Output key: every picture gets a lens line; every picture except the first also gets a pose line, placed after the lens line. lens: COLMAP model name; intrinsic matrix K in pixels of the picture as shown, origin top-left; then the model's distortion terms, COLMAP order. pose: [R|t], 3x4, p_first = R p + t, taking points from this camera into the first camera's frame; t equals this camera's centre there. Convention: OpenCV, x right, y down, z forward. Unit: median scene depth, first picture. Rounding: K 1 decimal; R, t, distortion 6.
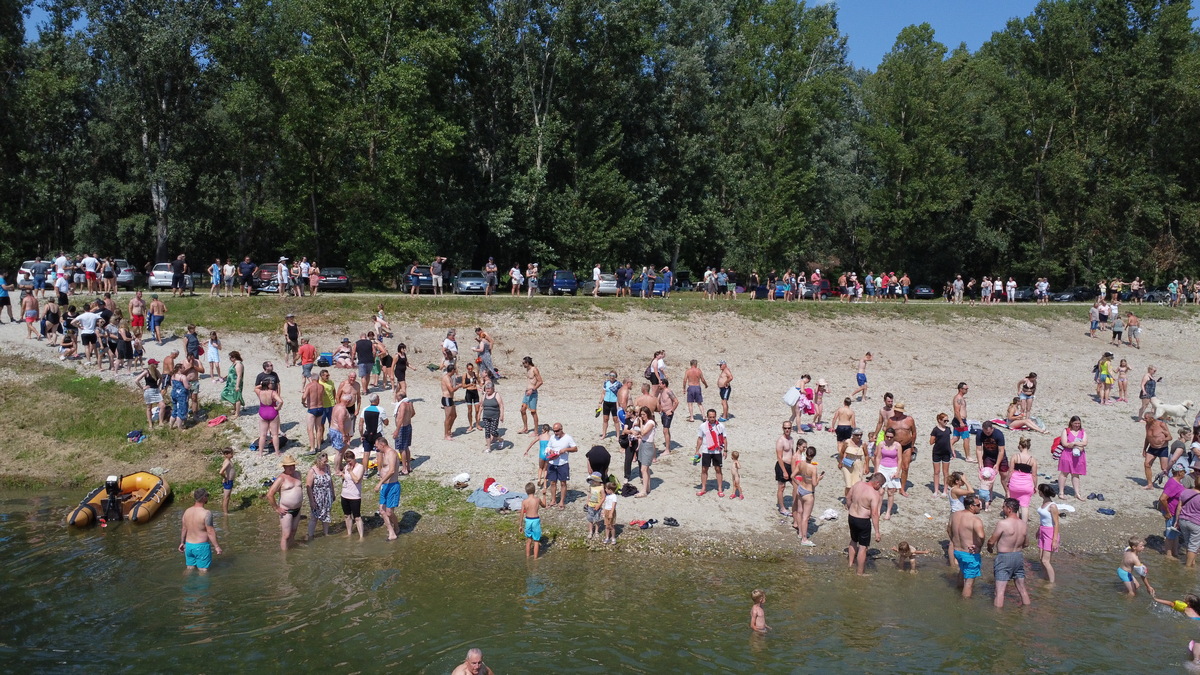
lens RADIAL K [[894.1, 0, 604.3], [0, 894.1, 333.7], [0, 0, 1]] dist [0.009783, -0.001261]
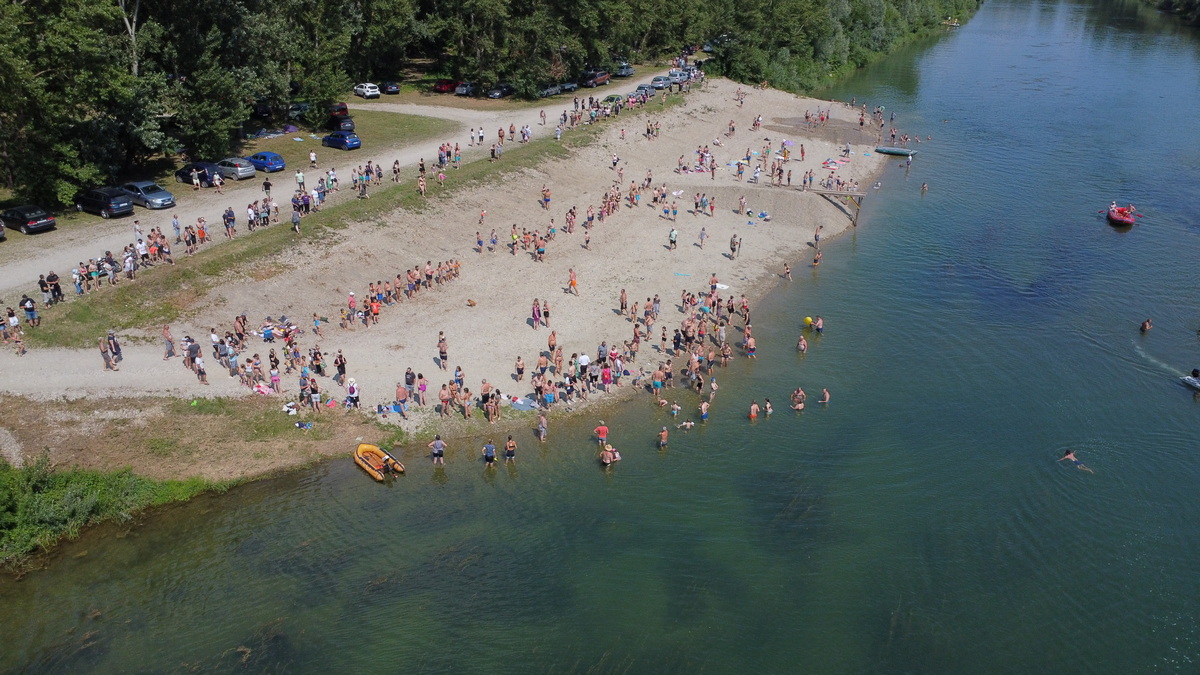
lens RADIAL K [[894.1, 0, 603.0], [0, 894.1, 335.0], [0, 0, 1]] dist [0.009783, -0.001261]
pose [[0.740447, -0.278373, 0.611757, -0.472812], [0.032639, 0.924016, 0.380958, -0.312665], [-0.671322, -0.262112, 0.693271, -0.284582]]
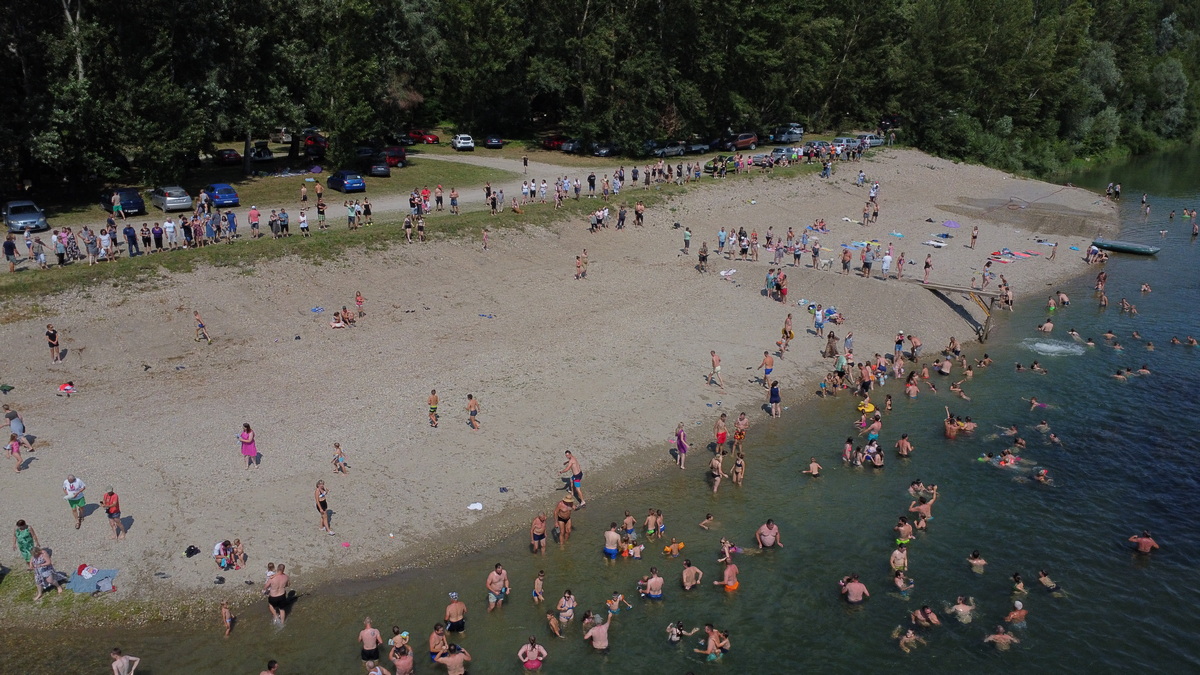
lens RADIAL K [[894.1, 0, 602.8], [0, 894.1, 333.7], [0, 0, 1]] dist [0.009783, -0.001261]
pose [[0.916539, -0.127684, 0.379017, 0.043681], [0.022984, 0.962919, 0.268811, -0.178651], [-0.399285, -0.237664, 0.885487, -0.158318]]
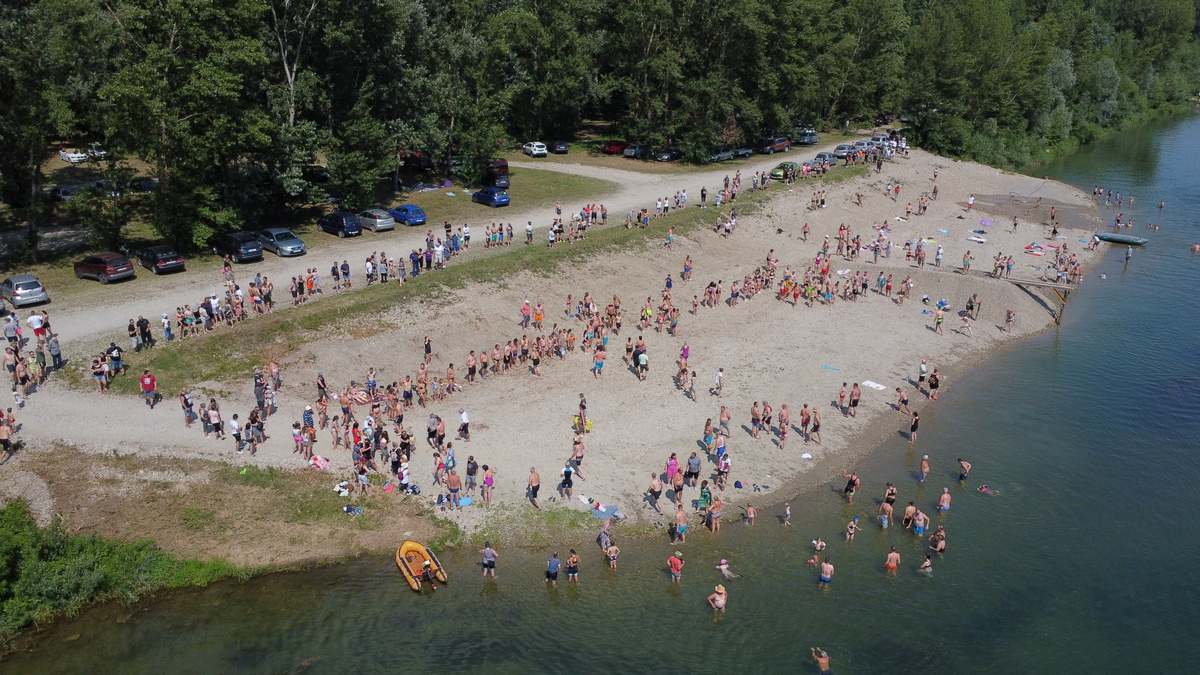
lens RADIAL K [[894.1, 0, 602.9], [0, 894.1, 334.0], [0, 0, 1]] dist [0.009783, -0.001261]
pose [[0.870919, -0.170849, 0.460772, -0.336934], [0.024760, 0.951686, 0.306074, -0.284779], [-0.490802, -0.255157, 0.833072, -0.220706]]
